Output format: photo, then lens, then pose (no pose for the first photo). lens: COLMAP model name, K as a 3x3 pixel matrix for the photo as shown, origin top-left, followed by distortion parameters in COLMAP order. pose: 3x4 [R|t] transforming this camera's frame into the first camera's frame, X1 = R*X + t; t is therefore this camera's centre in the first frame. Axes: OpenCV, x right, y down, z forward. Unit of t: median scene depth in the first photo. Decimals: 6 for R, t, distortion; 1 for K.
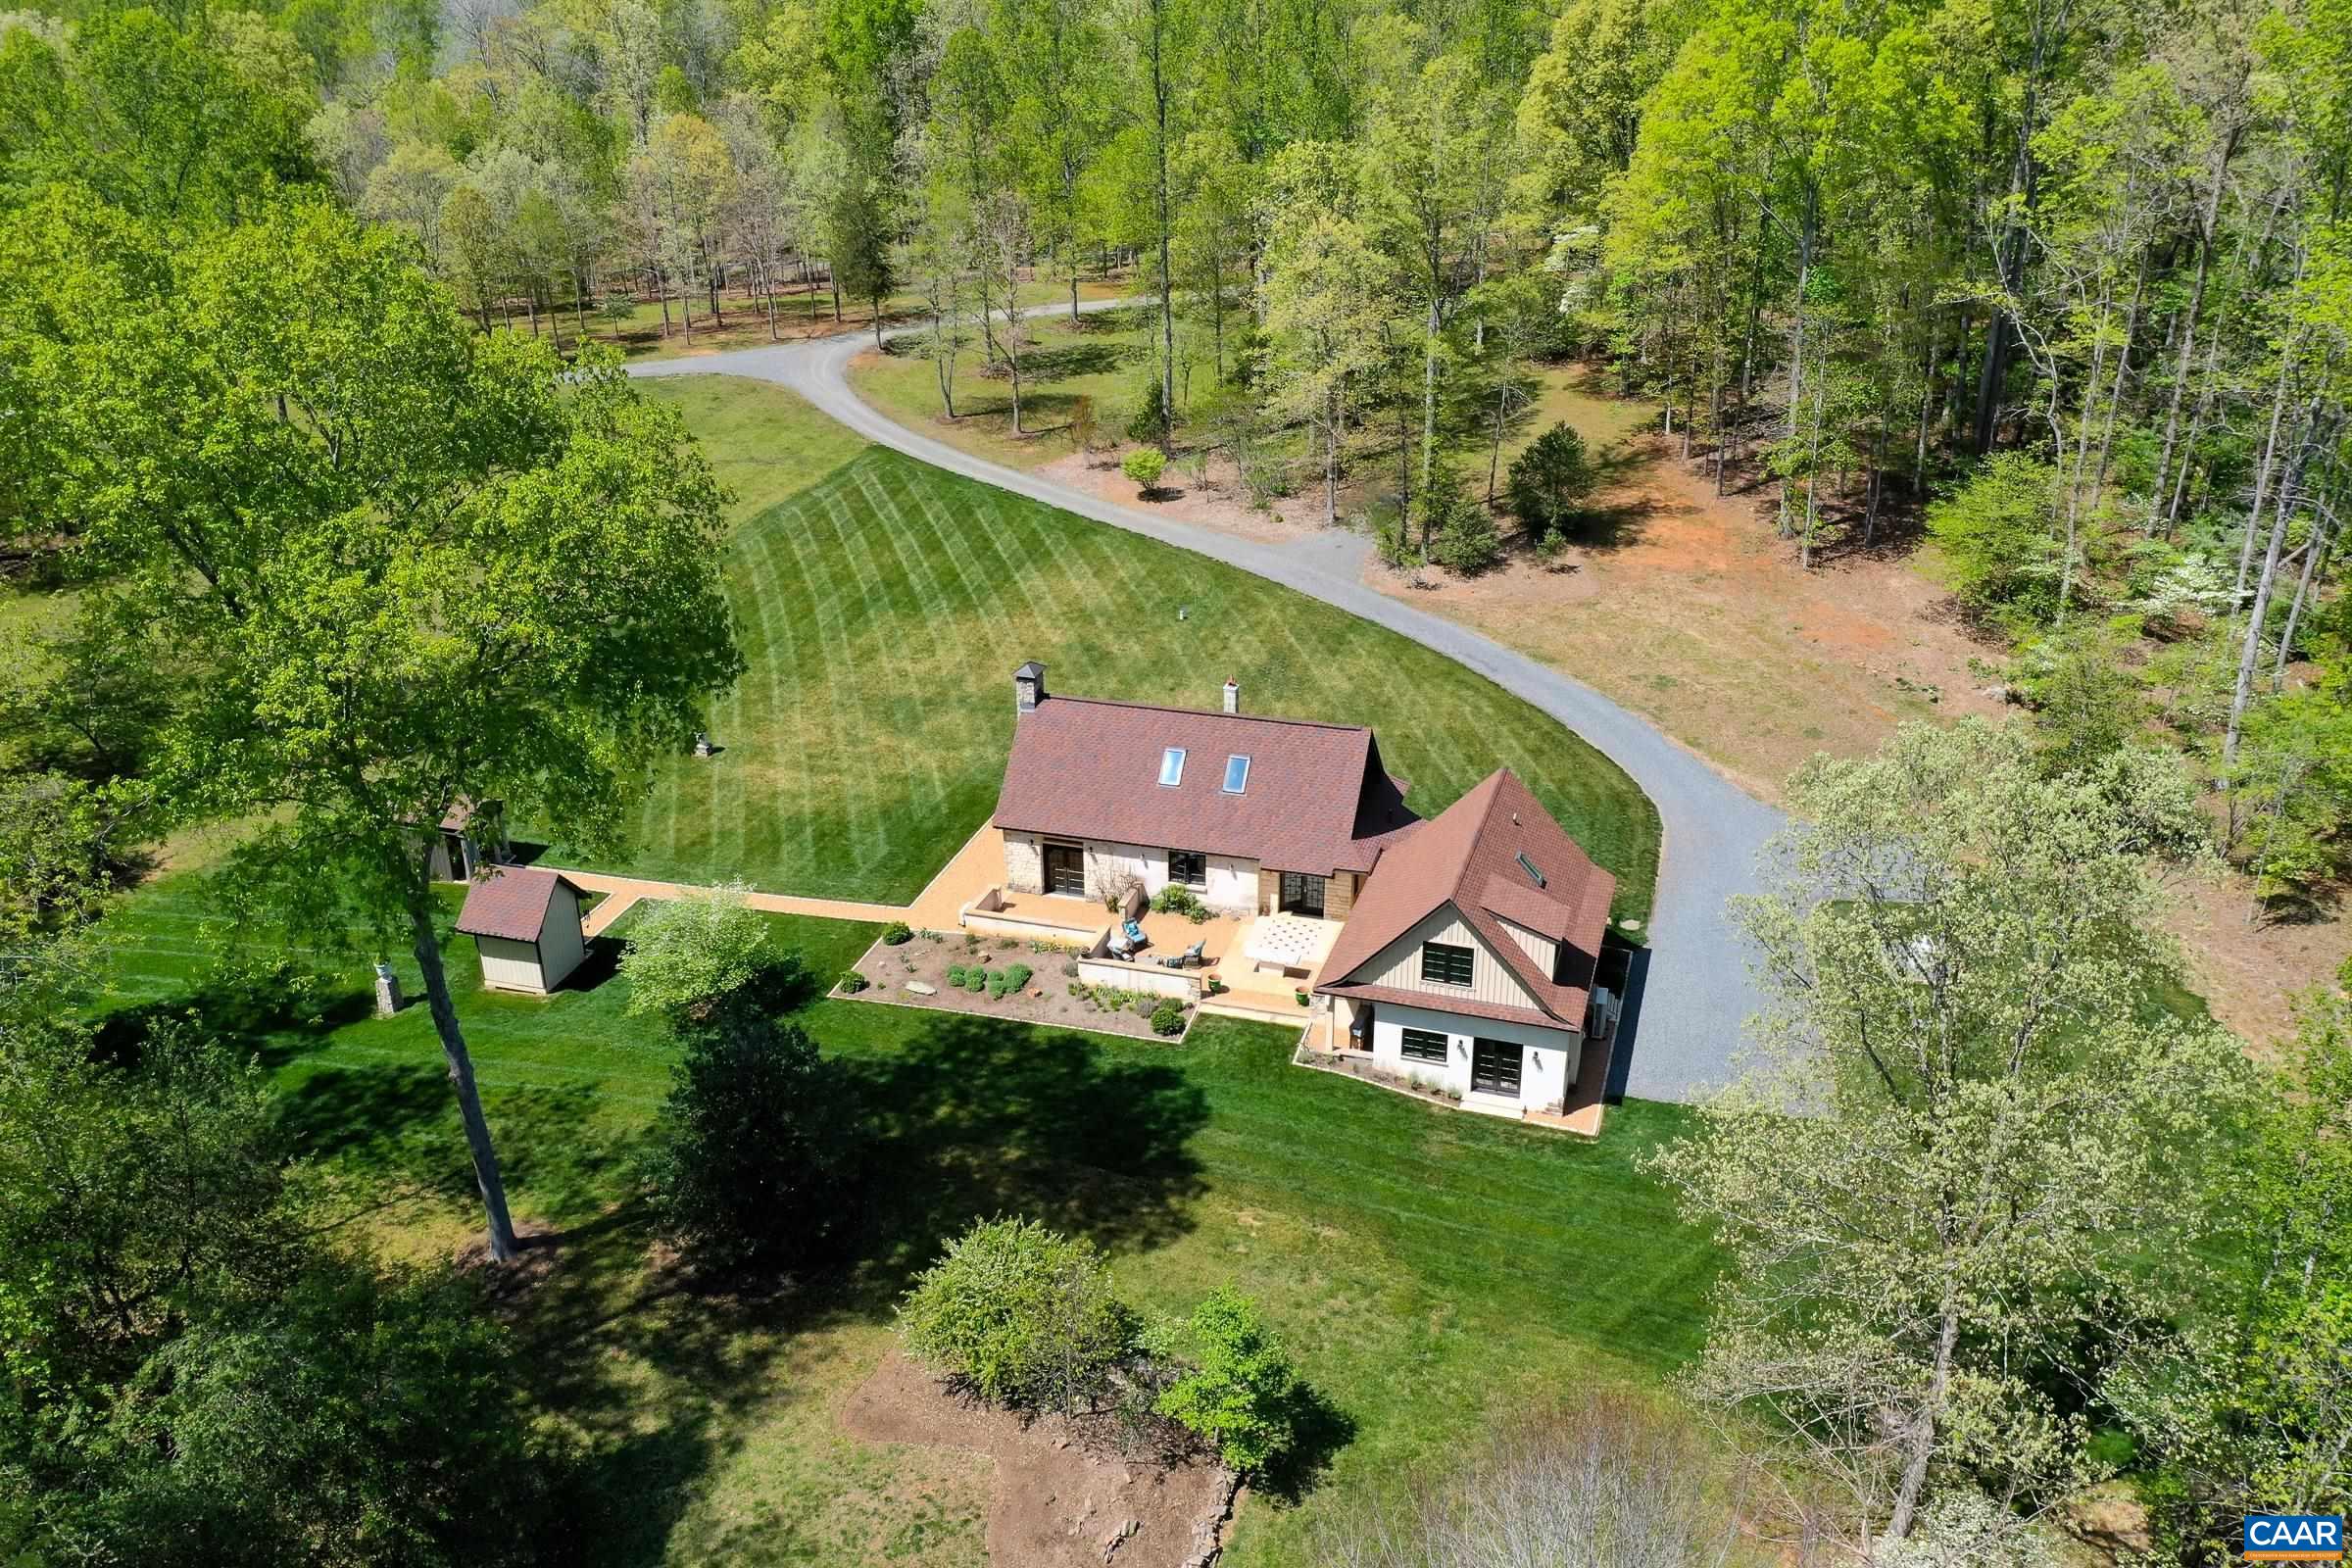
lens RADIAL K [[1883.1, 0, 1185.1], [0, 1883.1, 733.5], [0, 0, 1]] dist [0.005790, -0.002500]
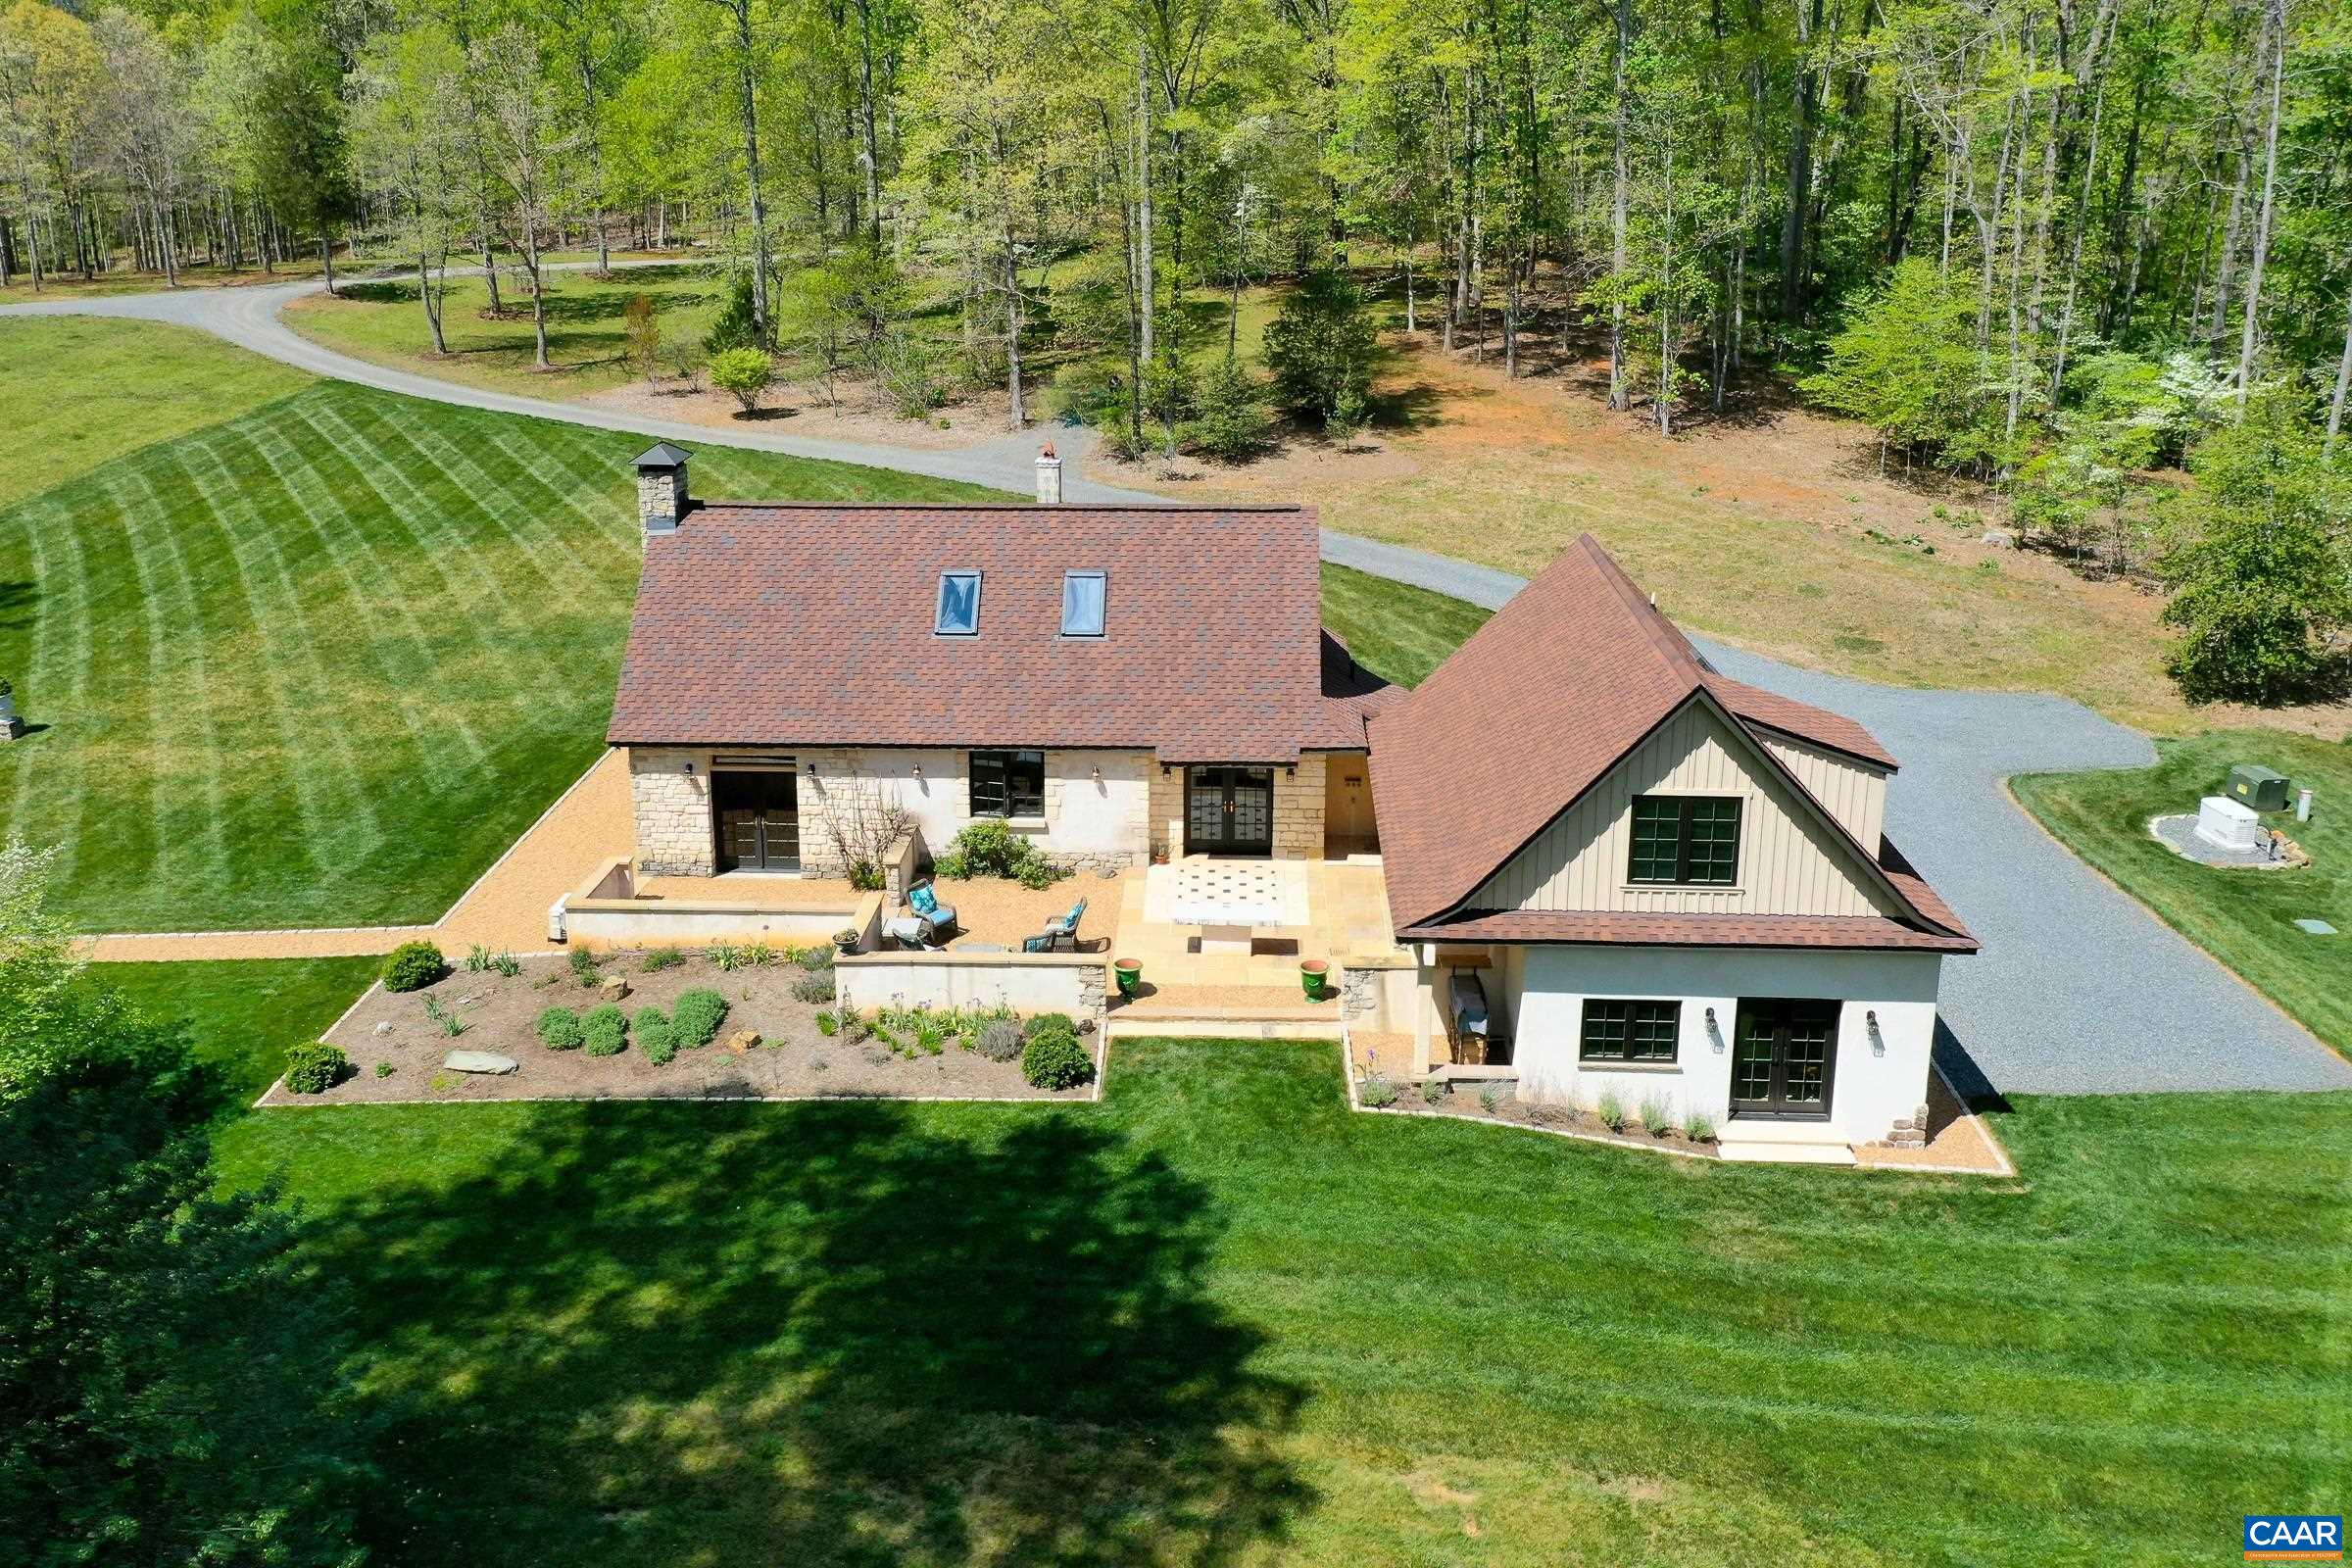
lens RADIAL K [[1915.6, 0, 1179.1], [0, 1915.6, 581.2], [0, 0, 1]] dist [0.002278, 0.001497]
pose [[0.964990, -0.049422, 0.257589, -0.086314], [0.091554, 0.983783, -0.154234, 0.101681], [-0.245789, 0.172418, 0.953866, 0.473645]]
